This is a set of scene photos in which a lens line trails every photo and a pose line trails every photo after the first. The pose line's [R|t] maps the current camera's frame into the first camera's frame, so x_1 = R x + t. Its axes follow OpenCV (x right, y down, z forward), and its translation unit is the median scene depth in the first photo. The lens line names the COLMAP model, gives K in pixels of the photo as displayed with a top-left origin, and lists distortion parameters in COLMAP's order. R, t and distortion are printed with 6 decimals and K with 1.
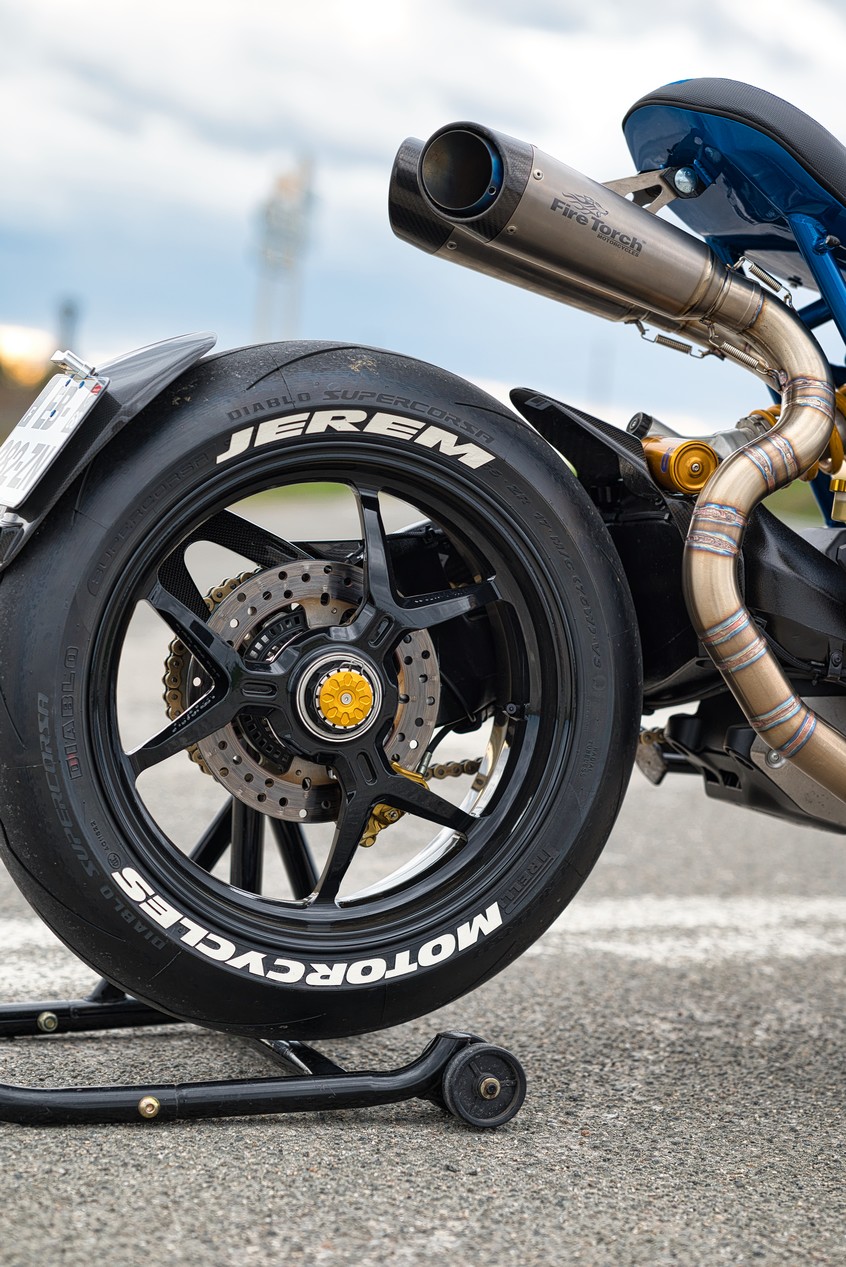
lens RADIAL K [[3058.1, 0, 423.0], [0, 3058.1, 633.5], [0, 0, 1]] dist [0.435353, -8.282004]
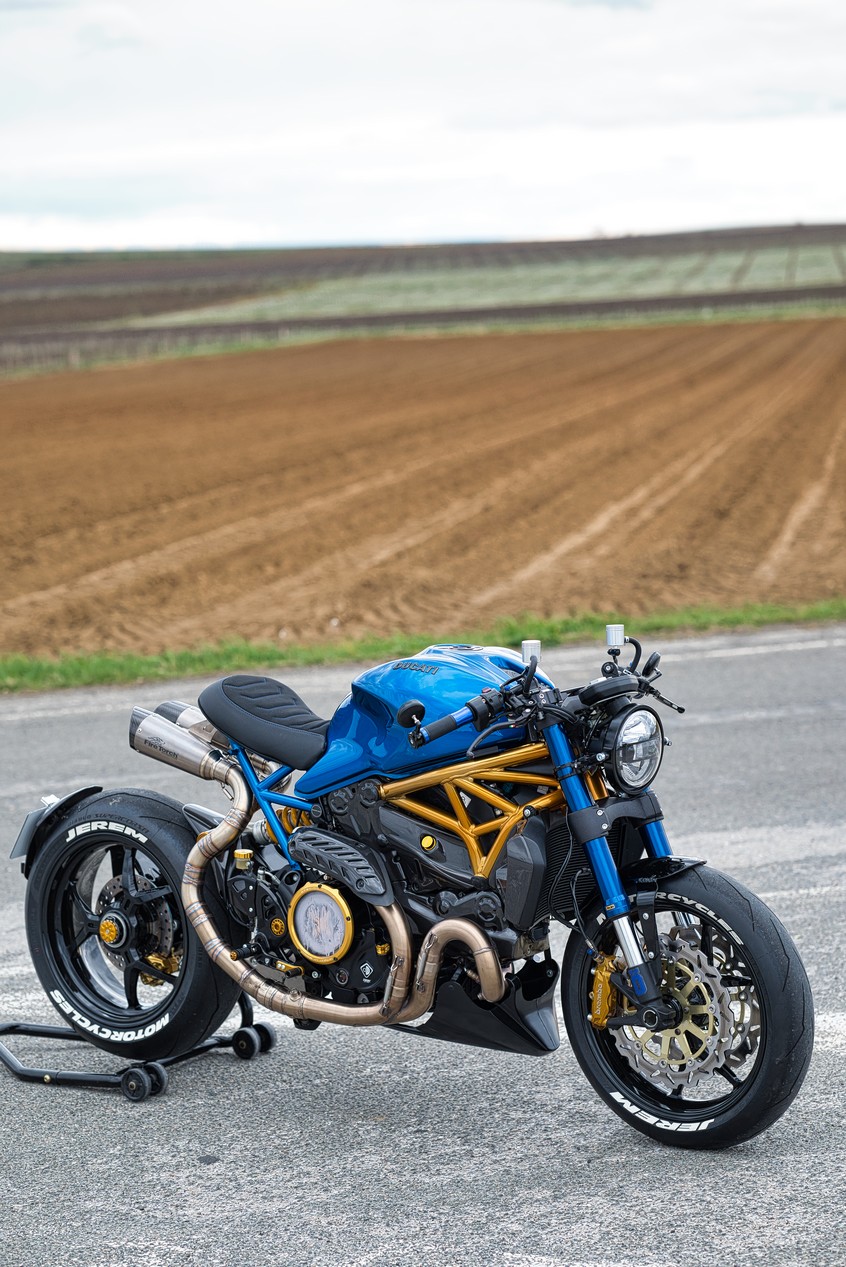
lens RADIAL K [[3058.1, 0, 423.0], [0, 3058.1, 633.5], [0, 0, 1]] dist [0.435353, -8.282004]
pose [[0.569126, -0.015710, -0.822100, 2.265464], [0.045946, 0.998863, 0.012719, -0.251157], [0.820966, -0.045011, 0.569200, -0.256928]]
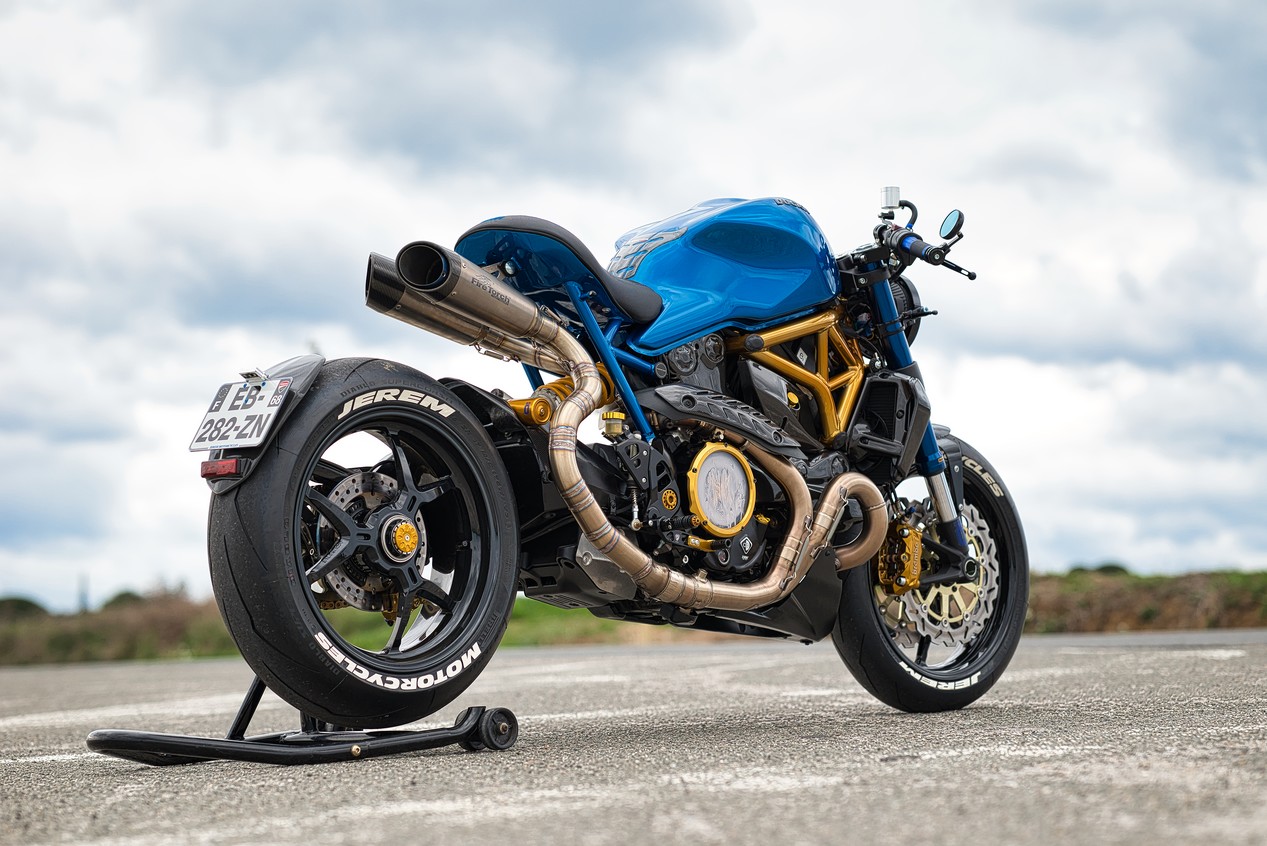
lens RADIAL K [[2946.9, 0, 633.5], [0, 2946.9, 423.0], [0, 0, 1]] dist [-0.057853, -0.094169]
pose [[0.897513, -0.068045, 0.435706, -0.690260], [0.121465, 0.987951, -0.095915, 0.143061], [-0.423930, 0.139008, 0.894964, -0.714424]]
